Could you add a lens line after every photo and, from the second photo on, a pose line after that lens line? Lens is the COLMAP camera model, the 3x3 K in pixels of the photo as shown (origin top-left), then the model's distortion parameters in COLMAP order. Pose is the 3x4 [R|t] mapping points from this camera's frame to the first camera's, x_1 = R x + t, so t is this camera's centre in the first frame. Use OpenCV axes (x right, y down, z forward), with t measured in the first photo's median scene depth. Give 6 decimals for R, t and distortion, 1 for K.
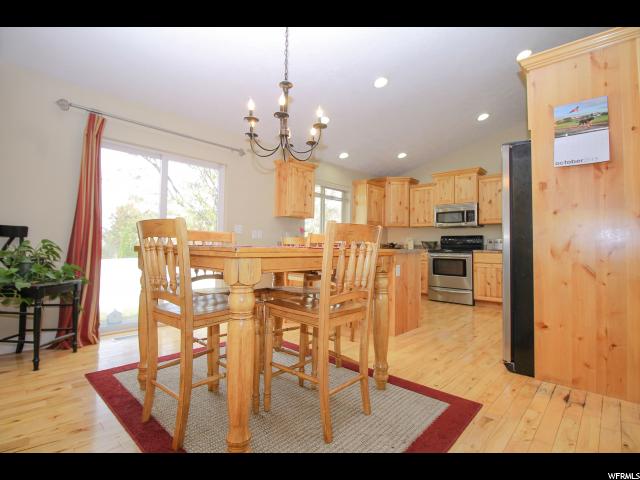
lens RADIAL K [[311.4, 0, 320.0], [0, 311.4, 240.0], [0, 0, 1]] dist [-0.002466, -0.000295]
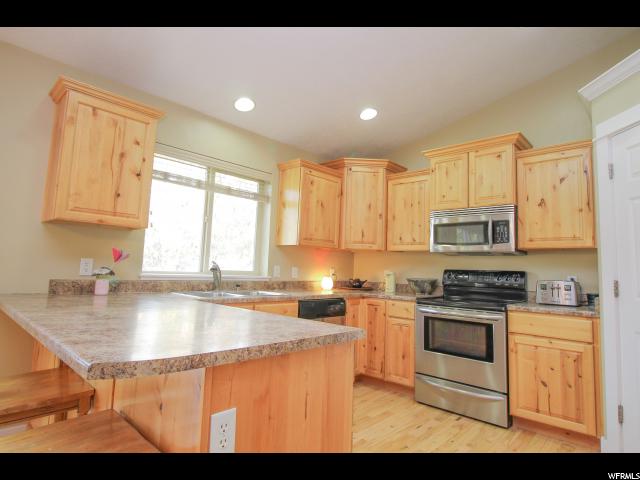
lens RADIAL K [[362.0, 0, 320.0], [0, 362.0, 240.0], [0, 0, 1]] dist [-0.003982, -0.000819]
pose [[0.999742, 0.022643, -0.001996, 0.191898], [-0.022723, 0.997862, -0.061280, -0.022032], [0.000604, 0.061309, 0.998119, 0.414262]]
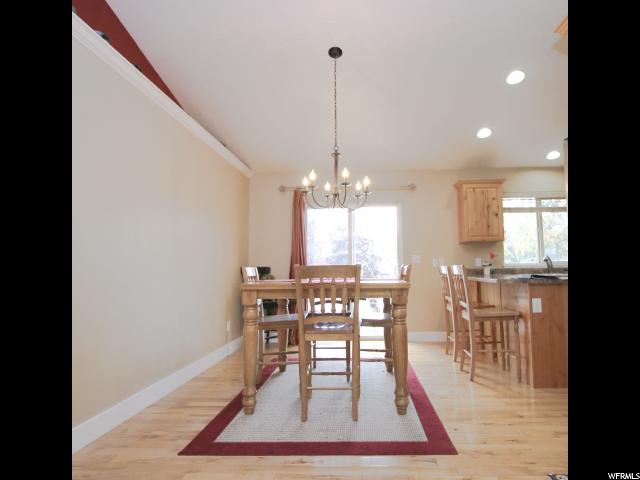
lens RADIAL K [[363.0, 0, 351.2], [0, 363.0, 234.2], [0, 0, 1]] dist [0.000256, 0.000179]
pose [[0.662448, -0.095606, -0.742982, 0.378990], [0.037846, 0.994827, -0.094270, -0.006549], [0.748151, 0.034330, 0.662640, 0.014091]]
